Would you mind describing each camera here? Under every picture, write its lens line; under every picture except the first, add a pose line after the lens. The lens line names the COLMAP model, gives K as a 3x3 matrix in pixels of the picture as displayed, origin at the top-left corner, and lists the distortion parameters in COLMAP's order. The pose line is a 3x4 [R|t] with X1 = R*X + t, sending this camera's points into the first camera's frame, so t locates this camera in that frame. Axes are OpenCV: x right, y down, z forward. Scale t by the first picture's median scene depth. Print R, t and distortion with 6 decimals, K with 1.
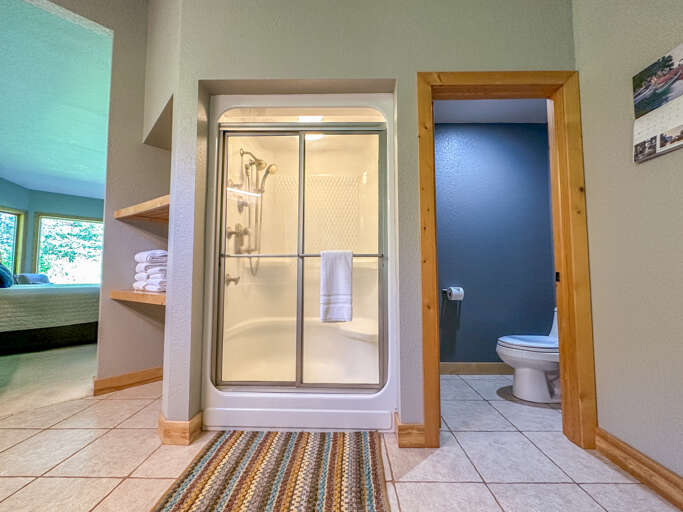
lens RADIAL K [[279.6, 0, 341.5], [0, 279.6, 256.0], [0, 0, 1]] dist [-0.001557, 0.000125]
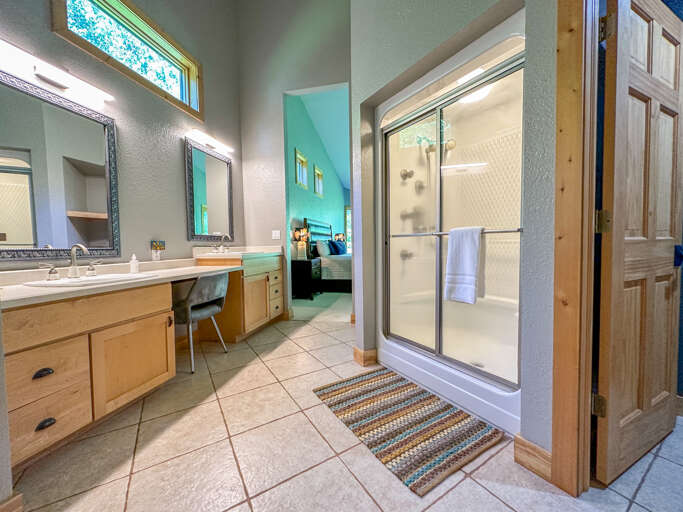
lens RADIAL K [[269.6, 0, 341.5], [0, 269.6, 256.0], [0, 0, 1]] dist [0.000874, 0.000217]
pose [[0.556428, 0.028932, -0.830392, 0.527532], [0.061864, 0.995177, 0.076127, -0.019846], [0.828590, -0.093730, 0.551955, 0.162991]]
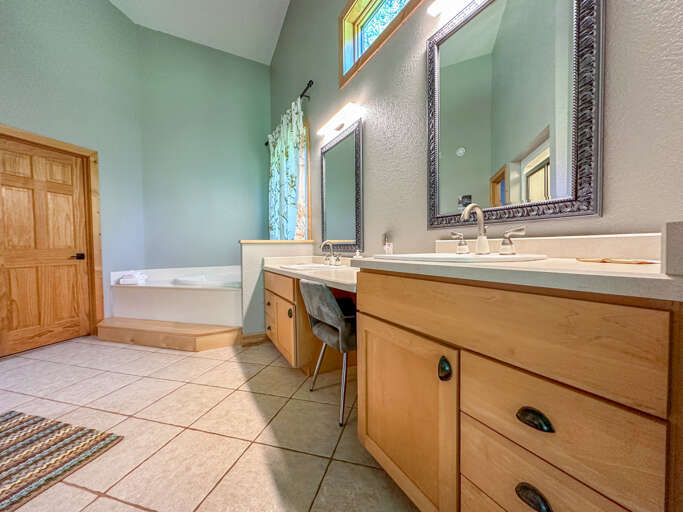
lens RADIAL K [[279.6, 0, 341.5], [0, 279.6, 256.0], [0, 0, 1]] dist [-0.001557, 0.000125]
pose [[-0.965531, 0.007009, 0.260195, -1.299846], [-0.000863, 0.999546, -0.030127, 0.073377], [-0.260288, -0.029313, -0.965086, 1.284774]]
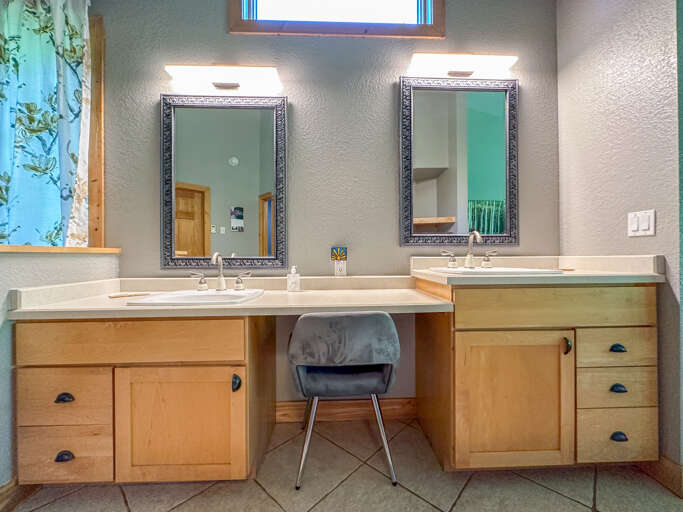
lens RADIAL K [[284.7, 0, 341.5], [0, 284.7, 256.0], [0, 0, 1]] dist [-0.003908, -0.000478]
pose [[-0.653615, 0.002051, -0.756824, -0.421738], [0.053209, 0.997646, -0.043250, 0.025523], [0.754954, -0.068539, -0.652186, 0.821368]]
